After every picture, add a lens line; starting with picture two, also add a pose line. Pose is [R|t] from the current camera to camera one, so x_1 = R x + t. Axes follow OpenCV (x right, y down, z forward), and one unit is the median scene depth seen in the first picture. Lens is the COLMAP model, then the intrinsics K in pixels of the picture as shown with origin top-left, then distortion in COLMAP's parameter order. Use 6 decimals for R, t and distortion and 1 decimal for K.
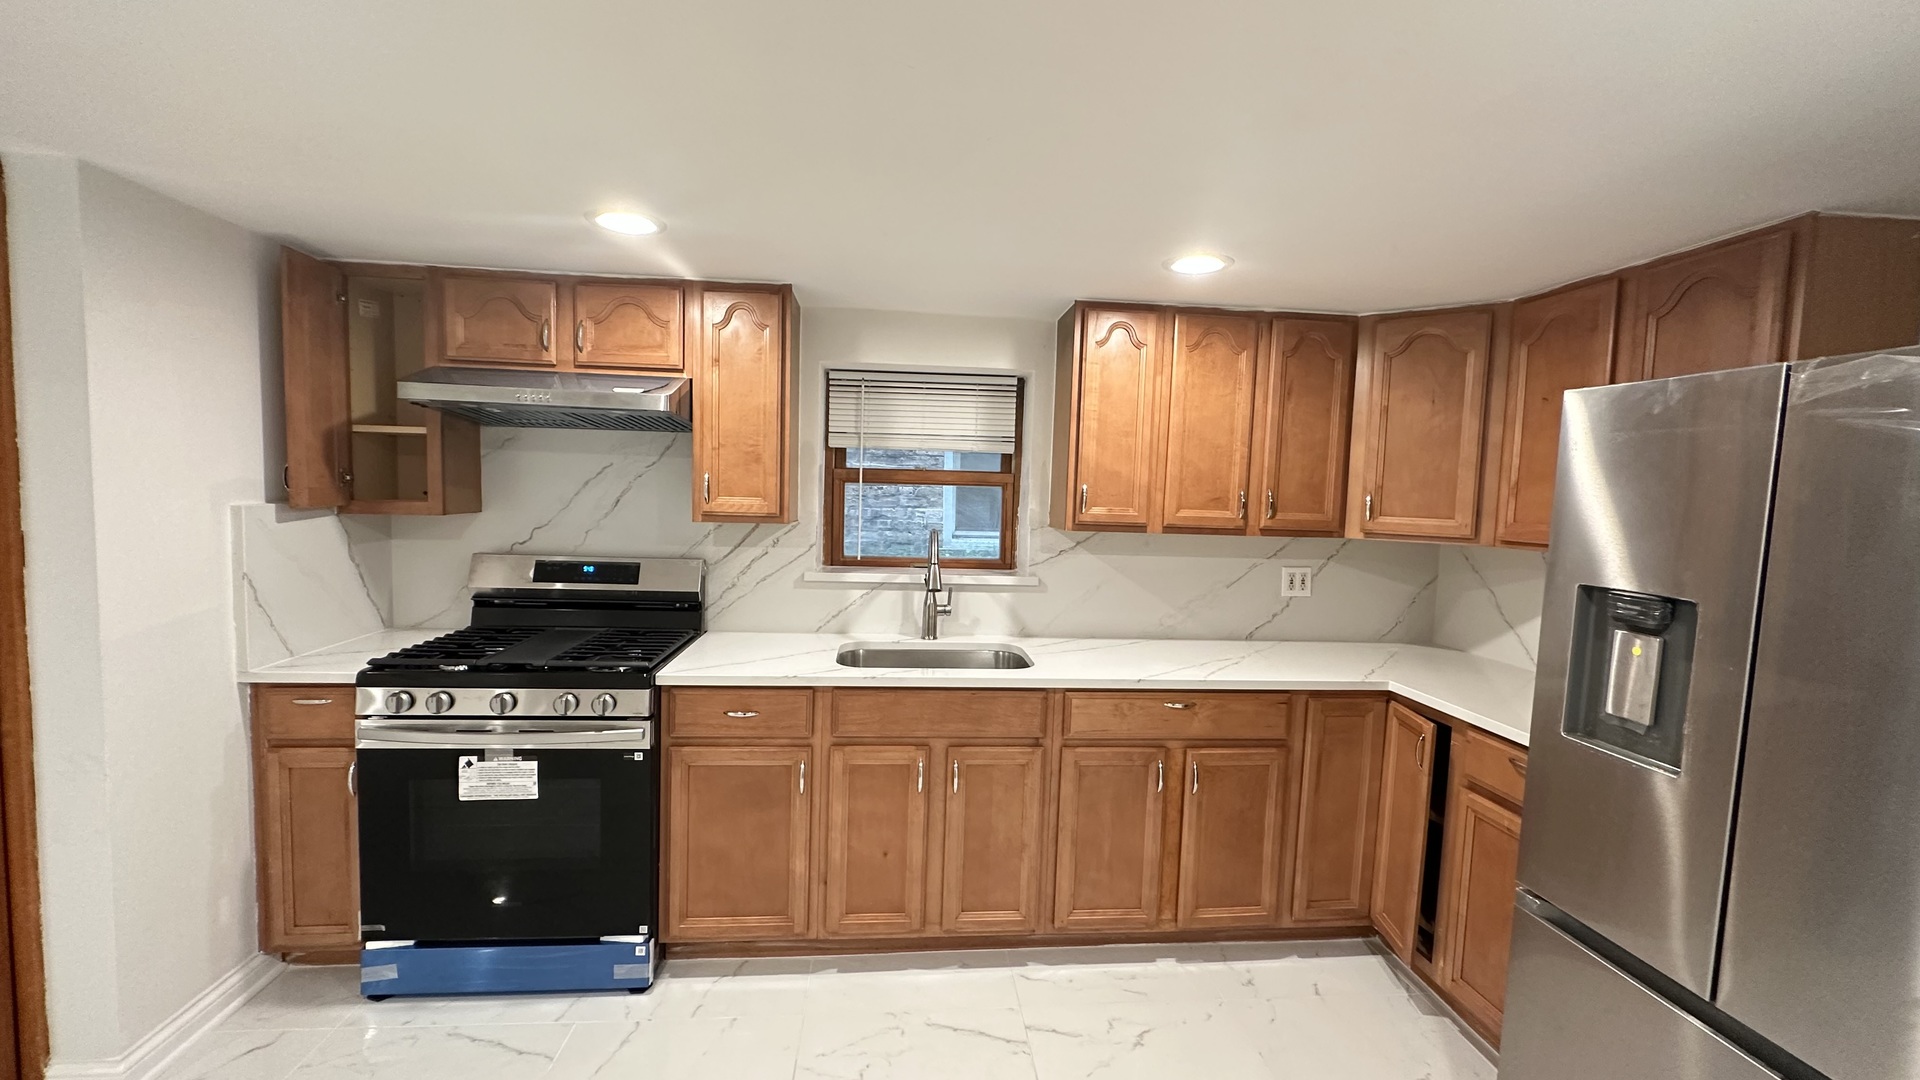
lens RADIAL K [[752.2, 0, 957.3], [0, 752.2, 541.4], [0, 0, 1]] dist [0.000803, -0.000142]
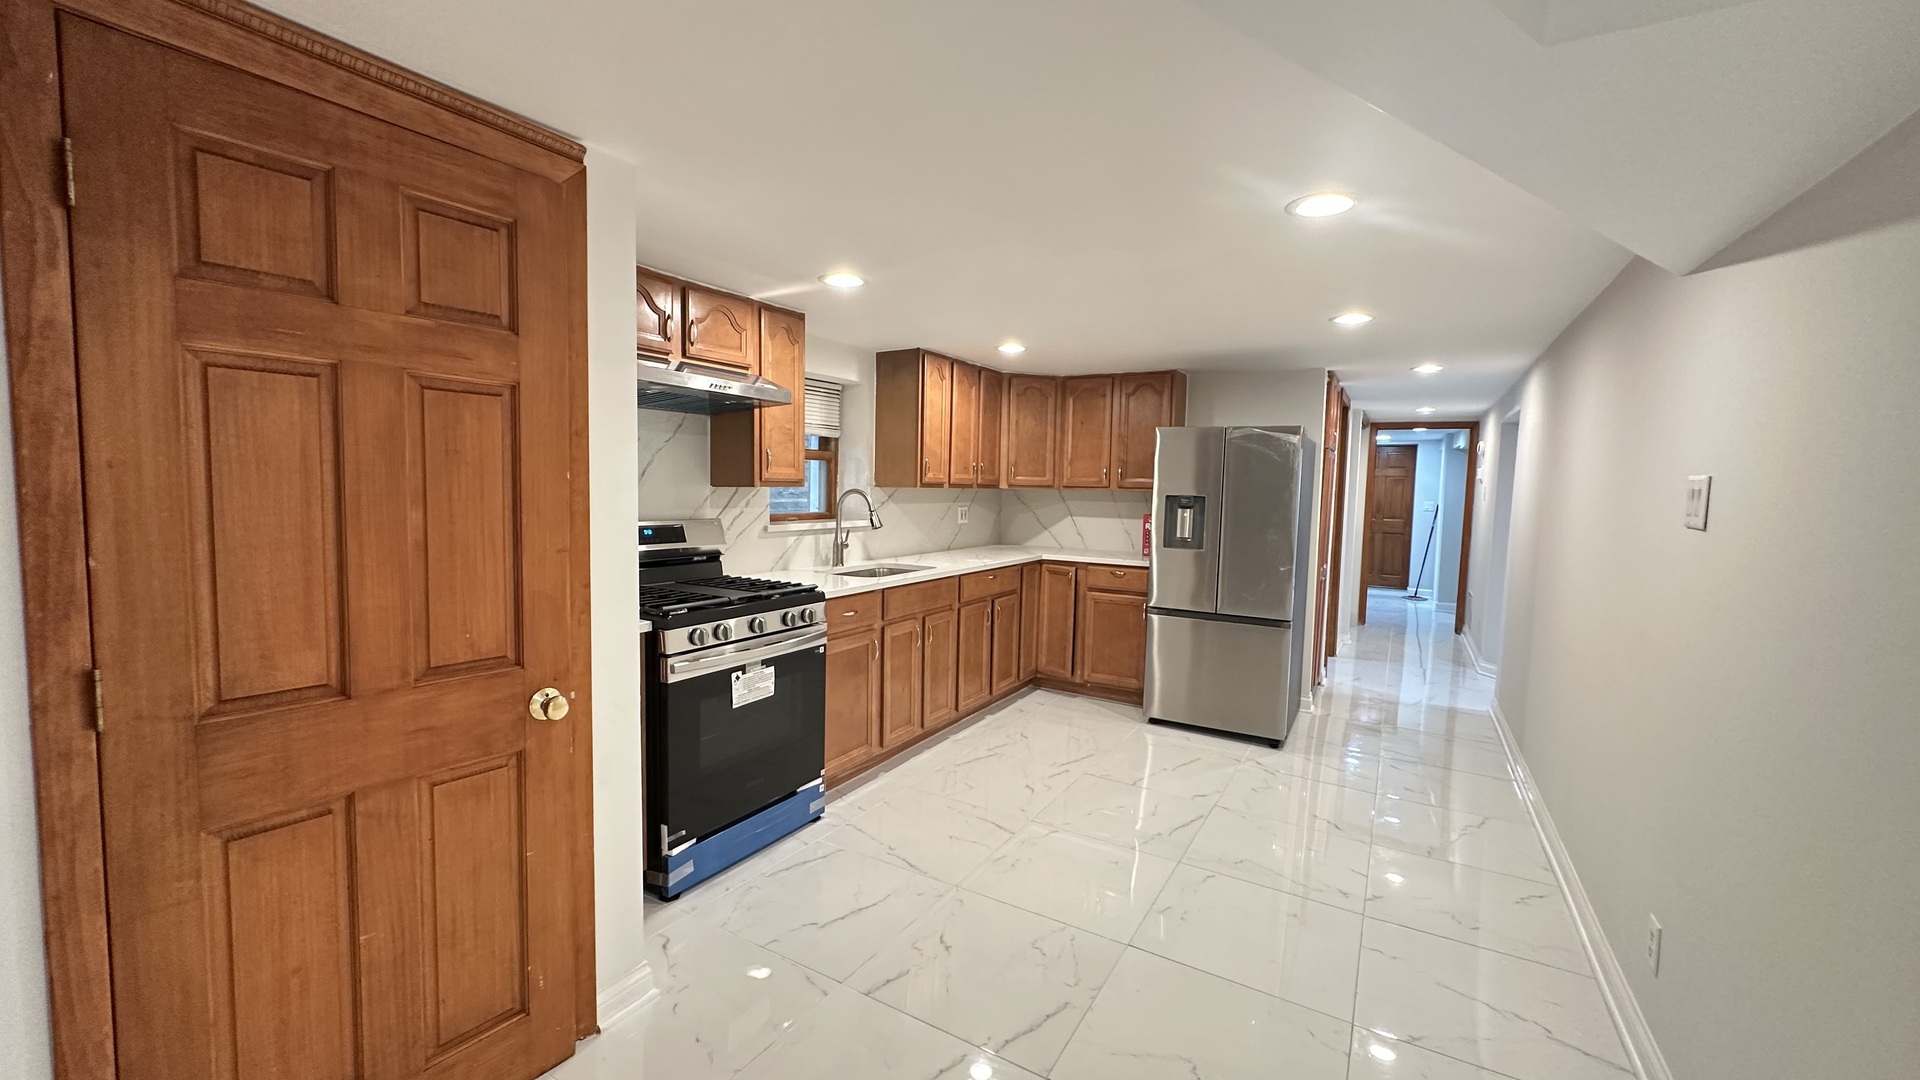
lens RADIAL K [[752.2, 0, 963.5], [0, 752.2, 536.2], [0, 0, 1]] dist [0.000803, -0.000142]
pose [[0.585480, -0.077271, 0.806996, -1.259527], [0.054407, 0.996948, 0.055987, 0.005928], [-0.808859, 0.011127, 0.587897, -0.049761]]
